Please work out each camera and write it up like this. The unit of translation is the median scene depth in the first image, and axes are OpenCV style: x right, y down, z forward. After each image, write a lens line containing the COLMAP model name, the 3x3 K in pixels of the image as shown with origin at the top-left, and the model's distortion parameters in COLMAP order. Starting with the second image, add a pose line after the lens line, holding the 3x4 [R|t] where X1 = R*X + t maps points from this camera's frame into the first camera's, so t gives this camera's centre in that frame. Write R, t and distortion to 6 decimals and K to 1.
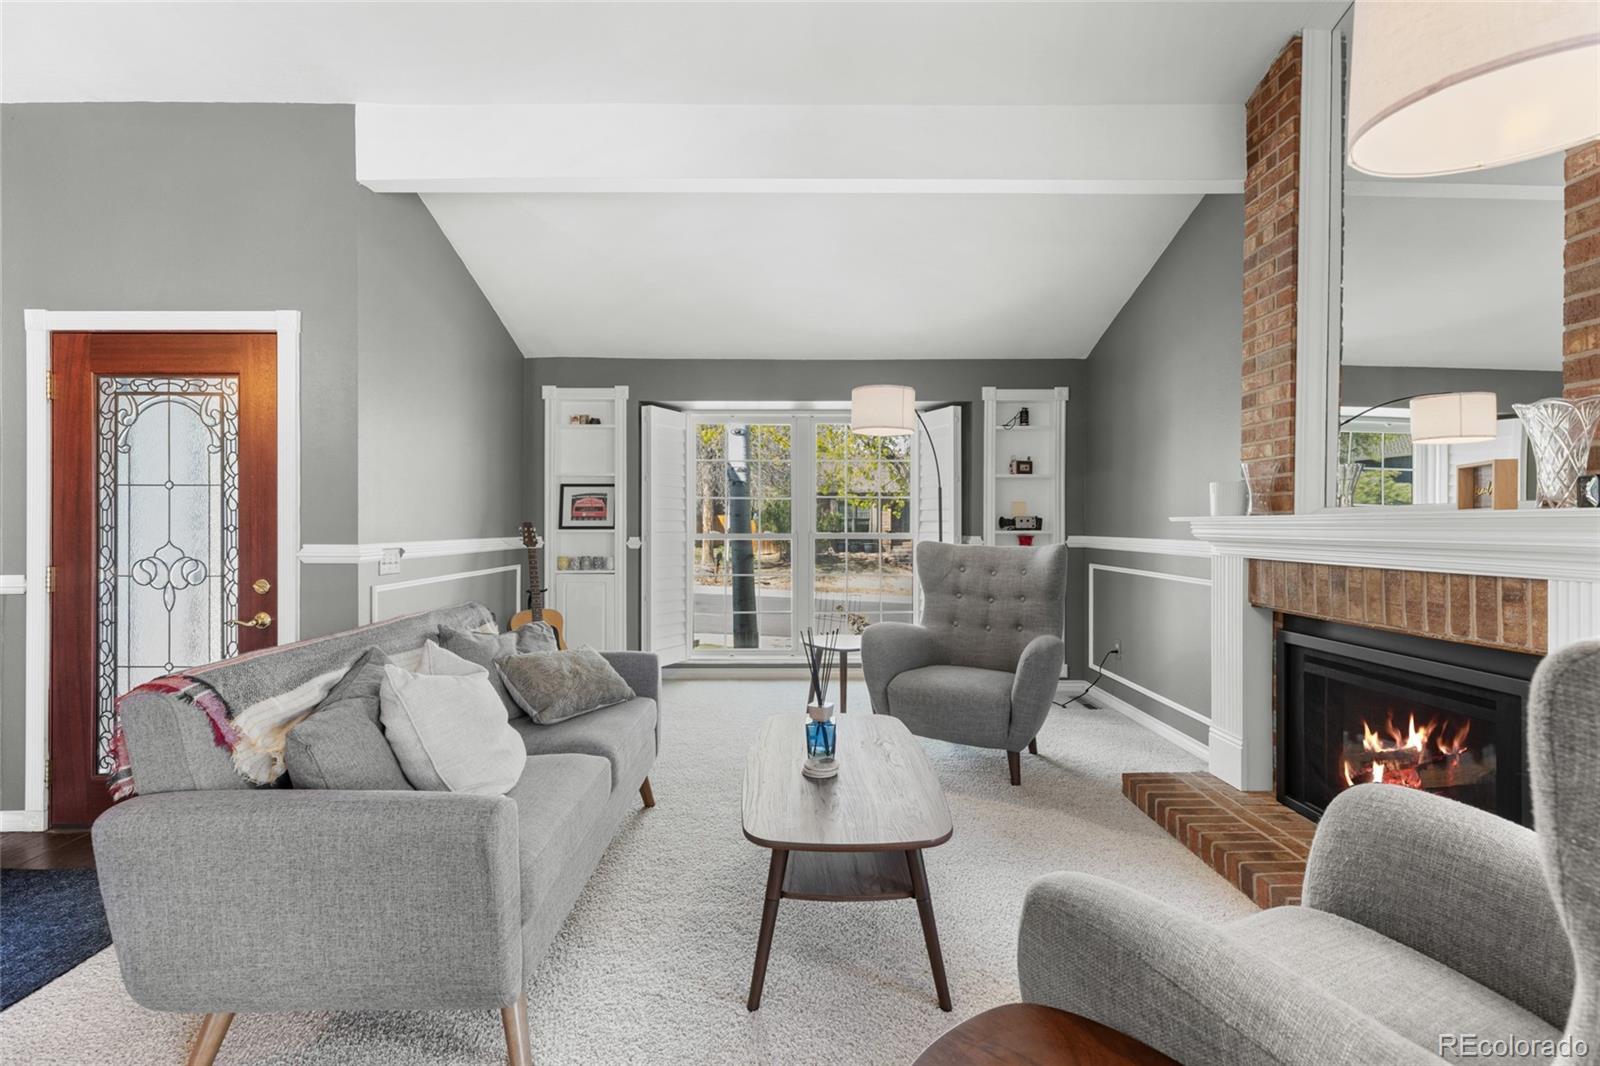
lens RADIAL K [[721.2, 0, 804.1], [0, 721.2, 529.0], [0, 0, 1]] dist [0.005717, -0.002350]
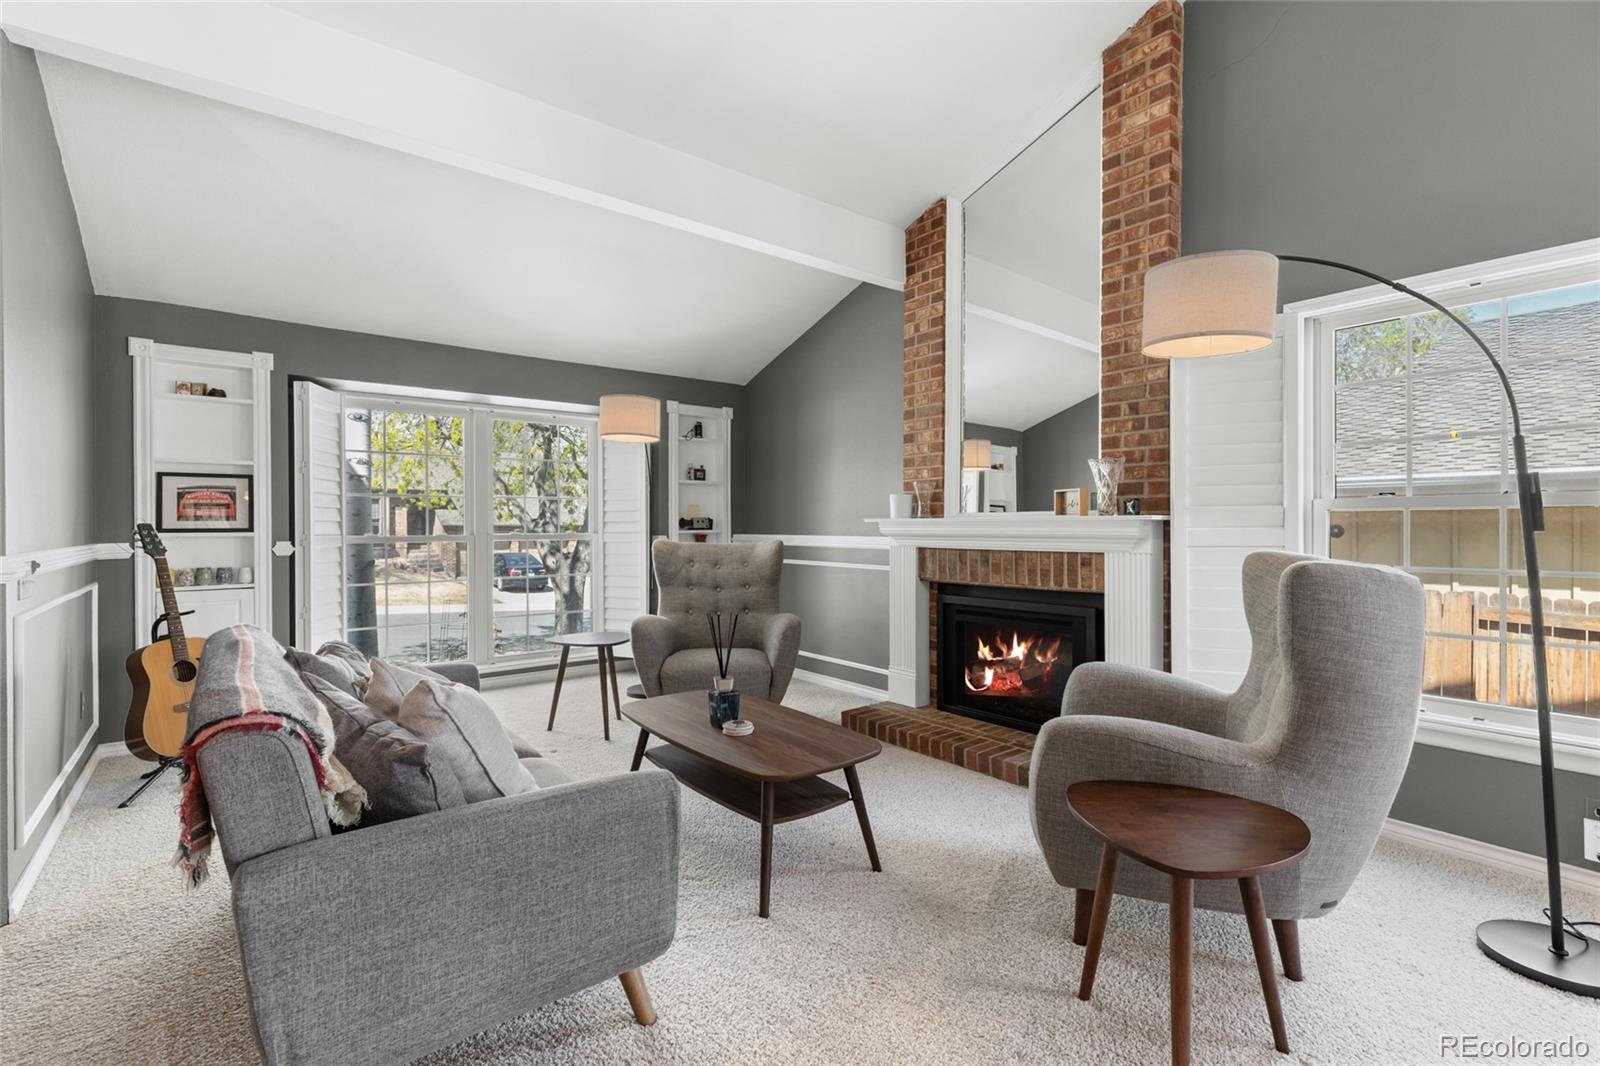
lens RADIAL K [[721.2, 0, 813.8], [0, 721.2, 531.8], [0, 0, 1]] dist [0.005717, -0.002350]
pose [[0.787843, -0.008758, 0.615814, -0.437306], [0.006876, 0.999962, 0.005424, -0.000155], [-0.615838, -0.000038, 0.787873, -0.013974]]
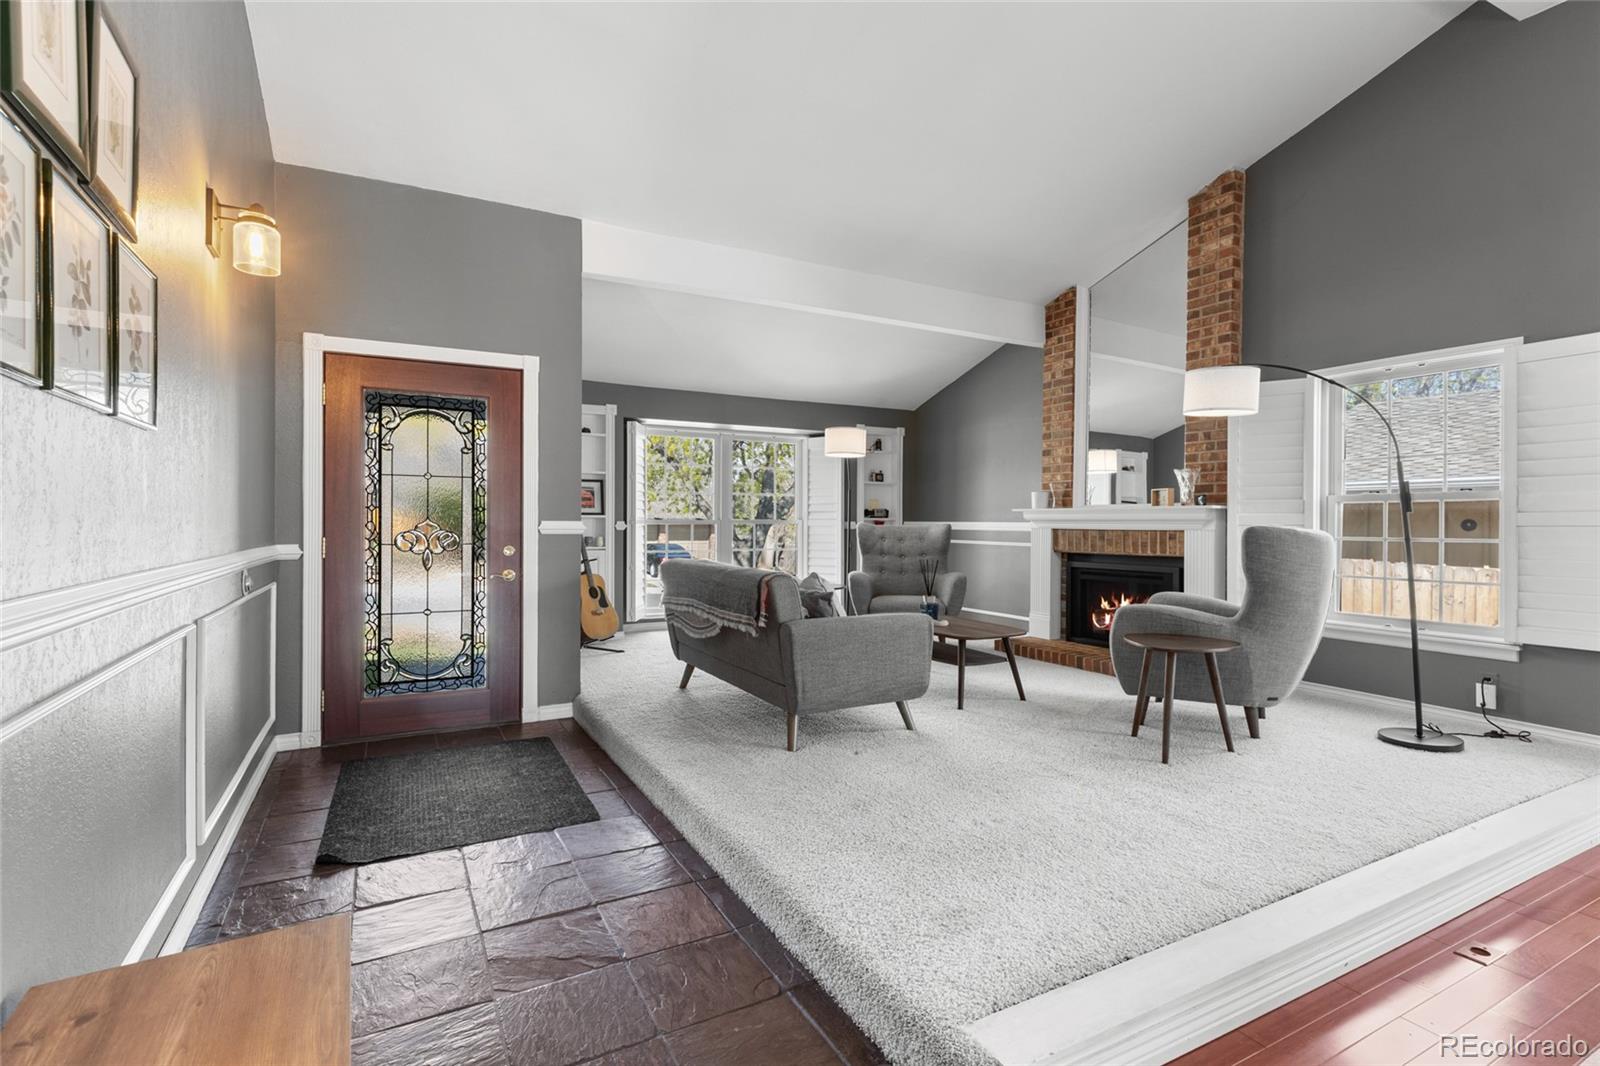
lens RADIAL K [[721.2, 0, 761.8], [0, 721.2, 526.9], [0, 0, 1]] dist [0.005717, -0.002350]
pose [[0.905526, 0.001304, 0.424289, -1.032147], [-0.003092, 0.999989, 0.003525, 0.030409], [-0.424280, -0.004504, 0.905520, -0.538682]]
